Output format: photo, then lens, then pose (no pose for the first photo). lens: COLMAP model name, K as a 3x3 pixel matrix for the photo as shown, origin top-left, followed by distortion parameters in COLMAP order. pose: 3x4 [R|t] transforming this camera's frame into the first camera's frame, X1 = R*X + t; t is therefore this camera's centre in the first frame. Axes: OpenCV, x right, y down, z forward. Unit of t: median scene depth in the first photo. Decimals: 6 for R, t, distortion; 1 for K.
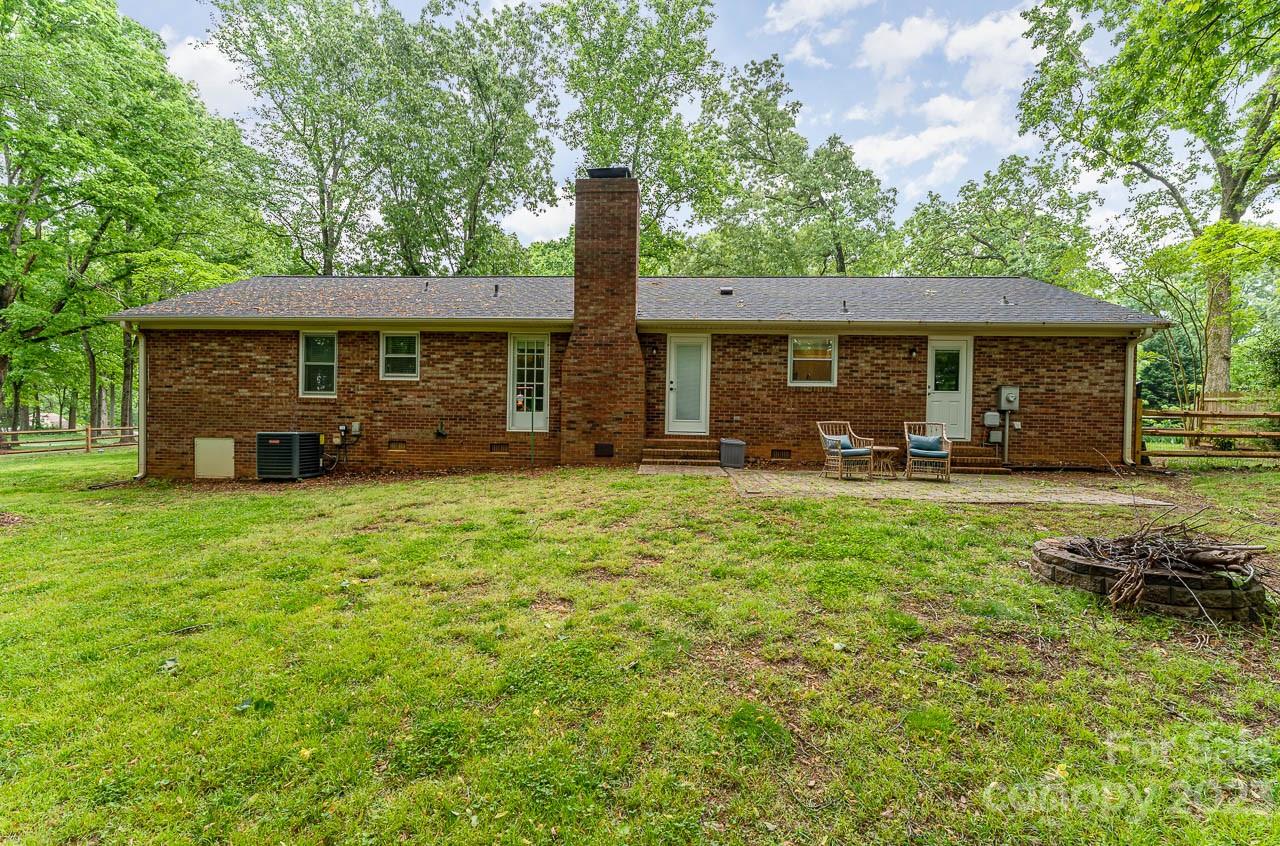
lens RADIAL K [[530.7, 0, 640.0], [0, 530.7, 423.0], [0, 0, 1]] dist [-0.005429, 0.000407]
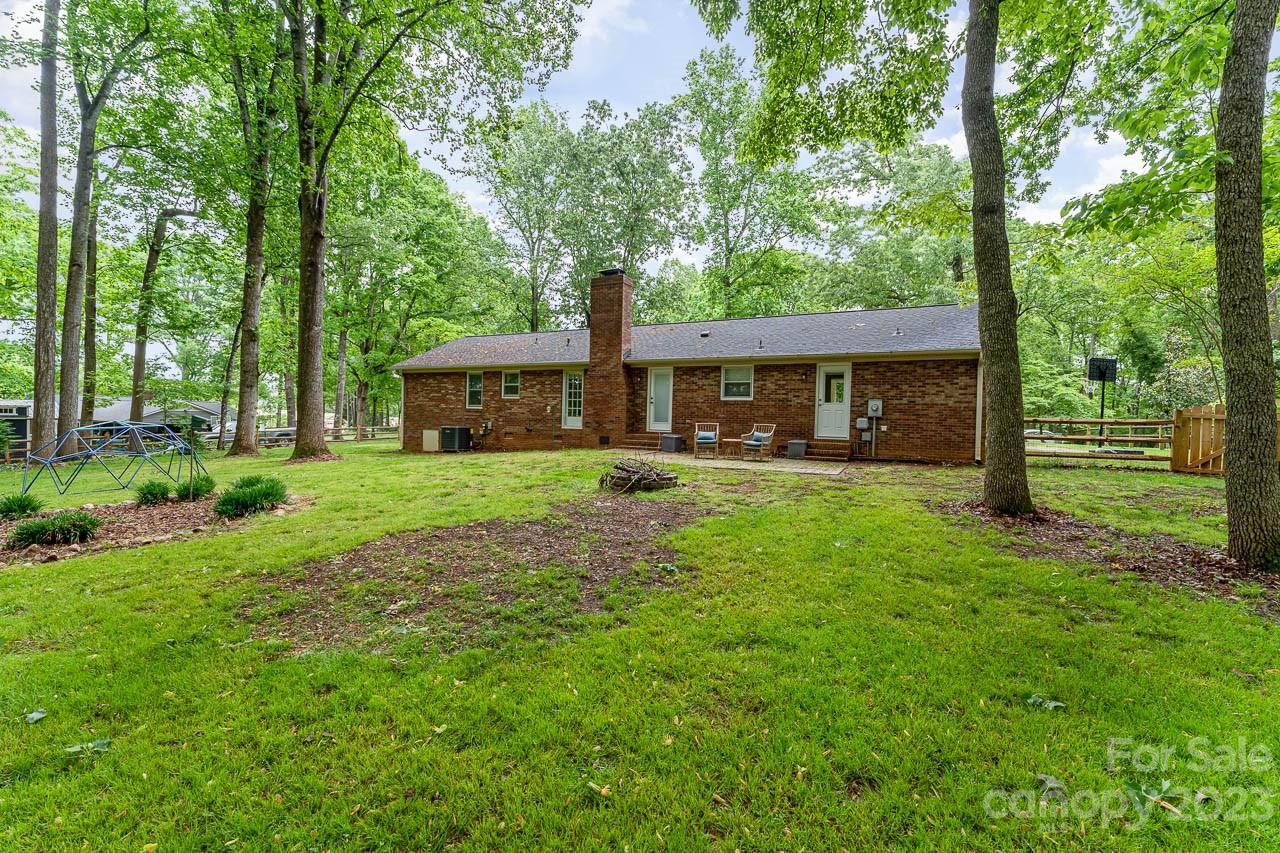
lens RADIAL K [[506.9, 0, 640.0], [0, 506.9, 426.5], [0, 0, 1]] dist [0.000208, -0.000219]
pose [[0.920807, 0.011805, -0.389840, 0.605800], [-0.013995, 0.999898, -0.002779, 0.011309], [0.389768, 0.008015, 0.920878, -0.385864]]
